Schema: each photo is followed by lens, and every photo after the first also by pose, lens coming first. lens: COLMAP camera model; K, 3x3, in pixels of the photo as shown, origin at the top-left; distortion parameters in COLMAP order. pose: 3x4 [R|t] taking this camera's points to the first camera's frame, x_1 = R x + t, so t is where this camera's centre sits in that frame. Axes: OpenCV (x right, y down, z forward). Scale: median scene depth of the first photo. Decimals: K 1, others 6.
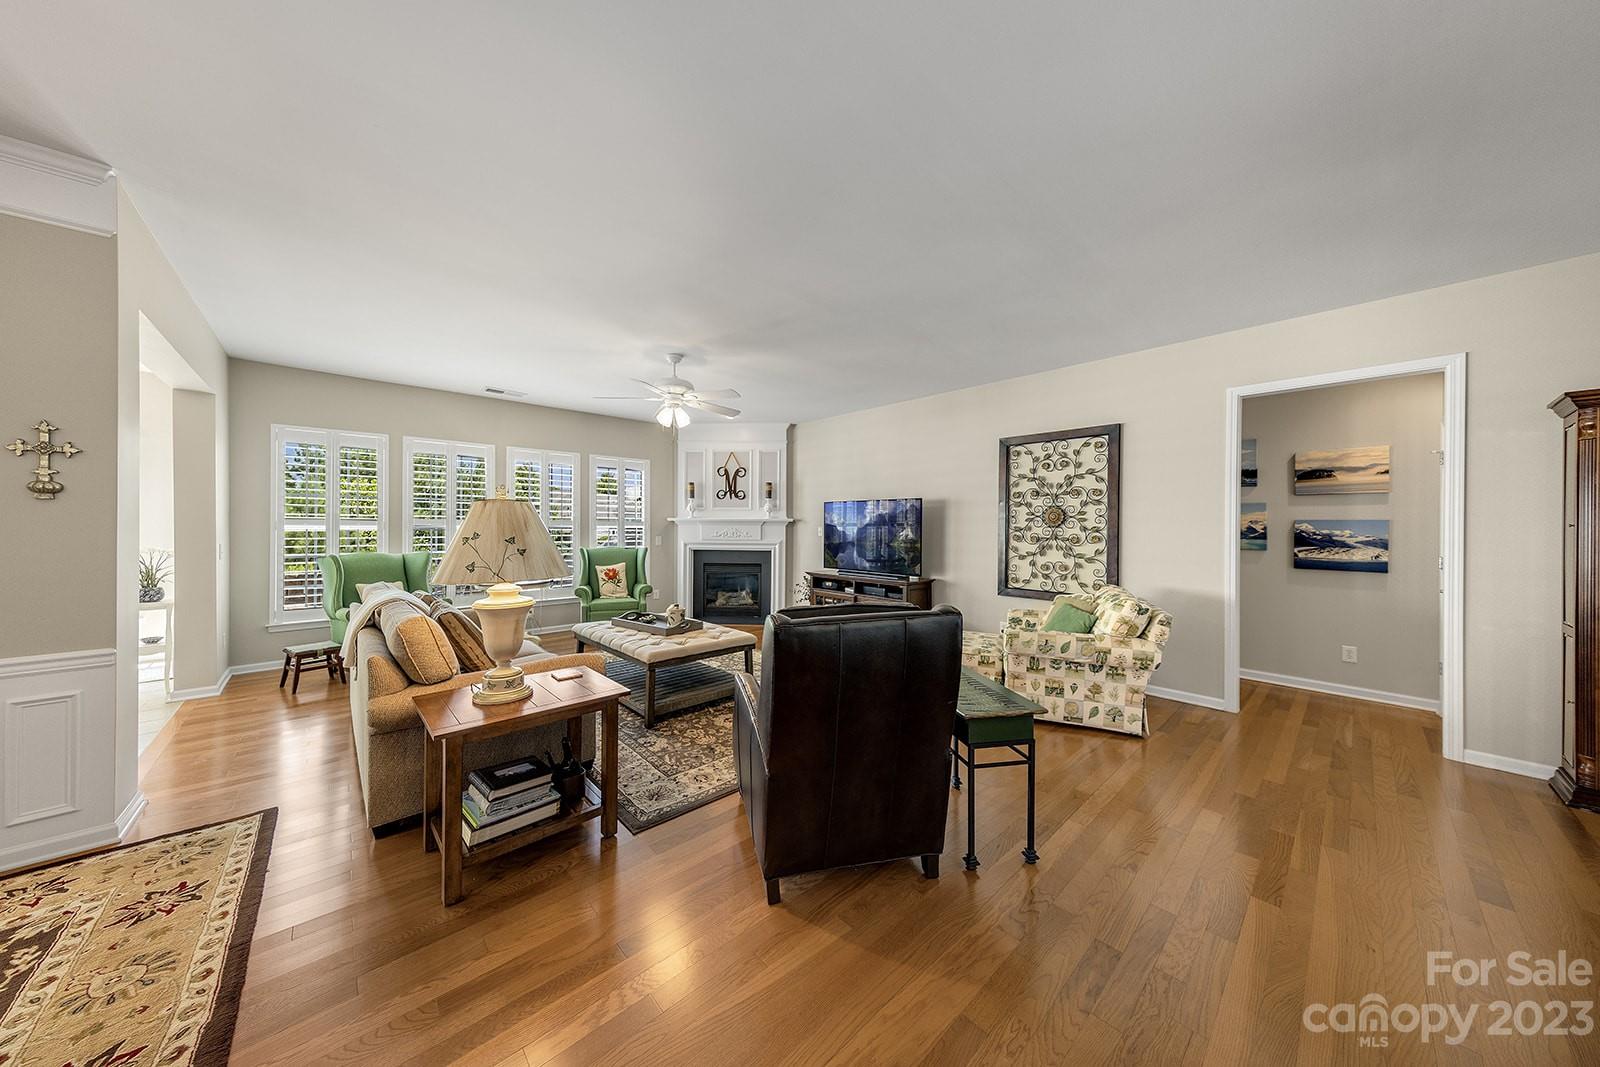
lens RADIAL K [[516.1, 0, 794.7], [0, 516.1, 534.6], [0, 0, 1]] dist [0.005592, -0.000446]
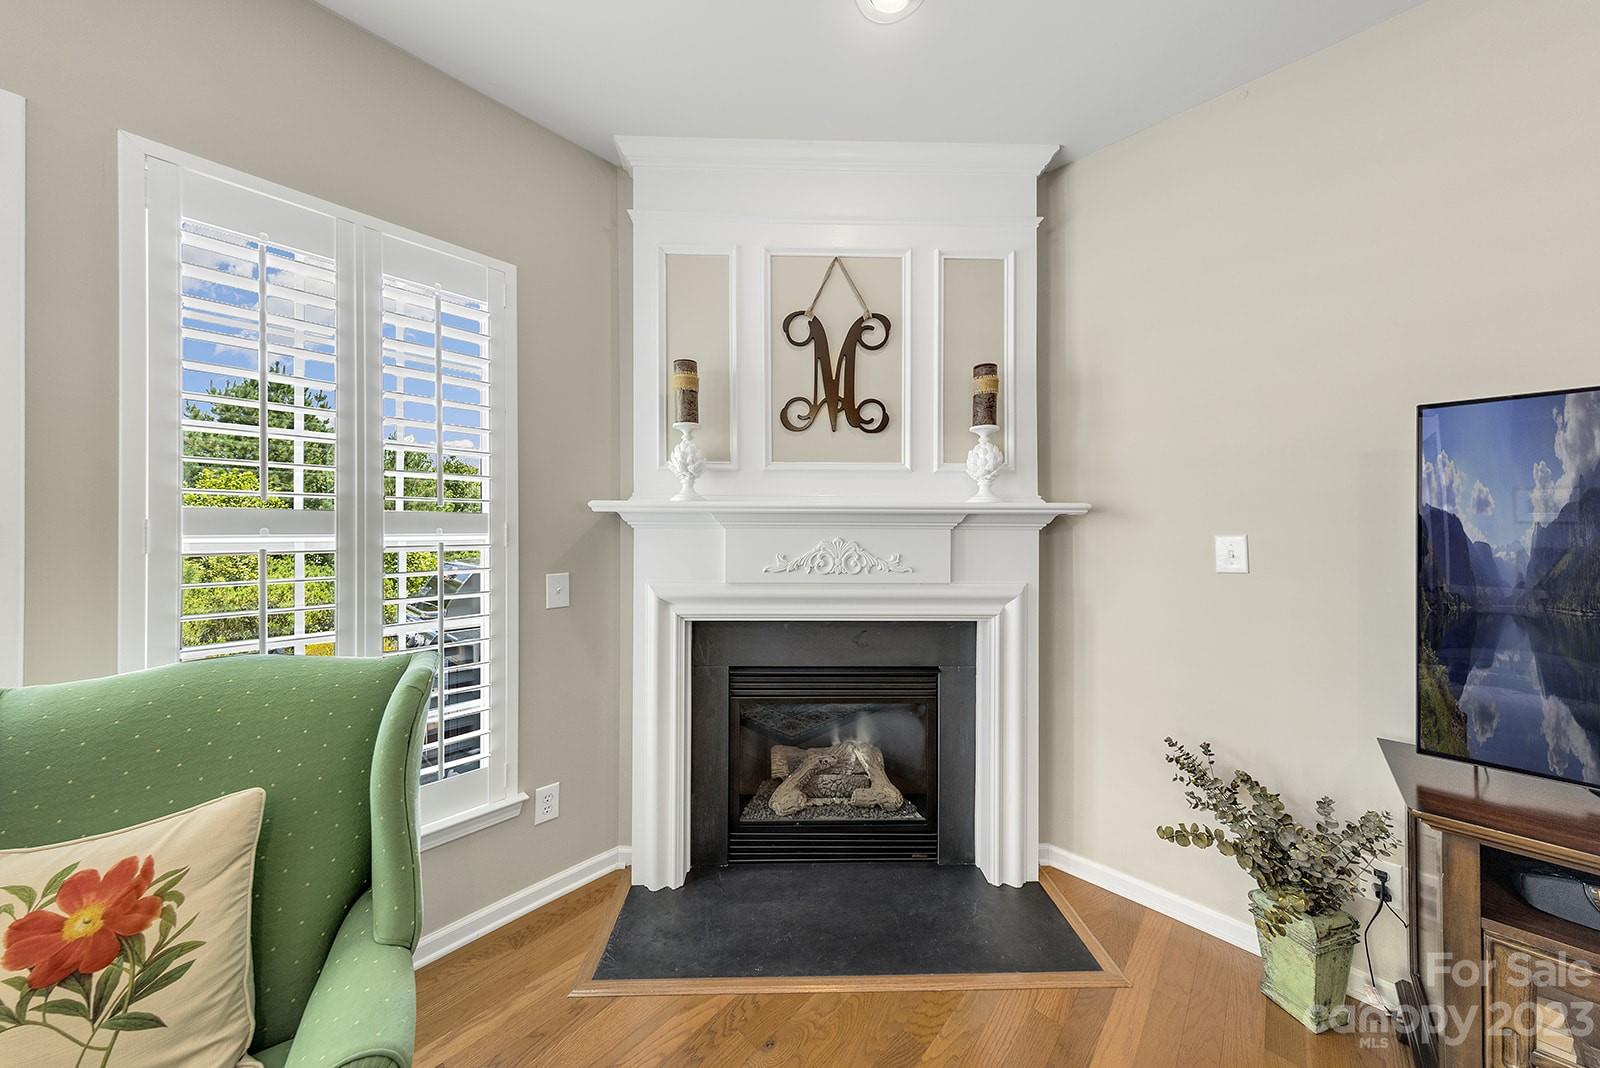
lens RADIAL K [[516.1, 0, 799.7], [0, 516.1, 531.2], [0, 0, 1]] dist [0.005592, -0.000446]
pose [[0.997410, -0.011291, 0.071032, -0.163989], [0.012208, 0.999848, -0.012488, -0.014181], [-0.070881, 0.013323, 0.997396, 0.747438]]
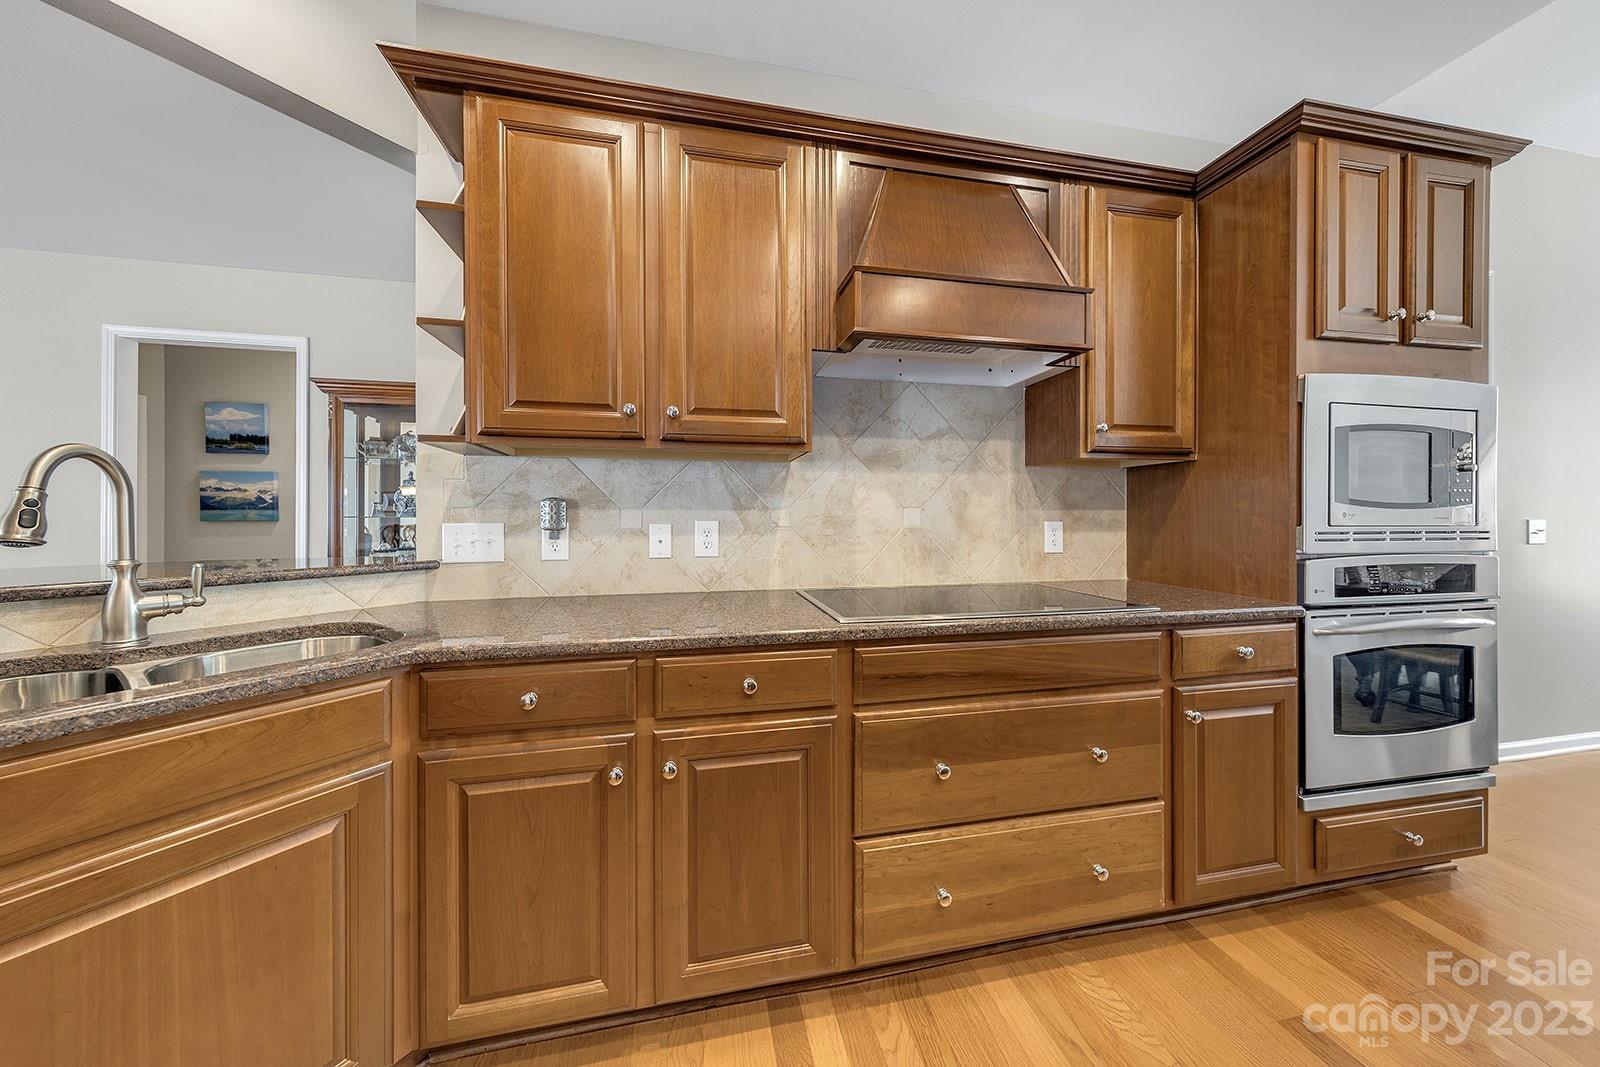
lens RADIAL K [[516.1, 0, 789.2], [0, 516.1, 519.5], [0, 0, 1]] dist [0.005592, -0.000446]
pose [[0.508667, -0.012289, 0.860875, 0.358231], [0.015889, 0.999862, 0.004884, 0.023427], [-0.860816, 0.011194, 0.508792, -0.193853]]
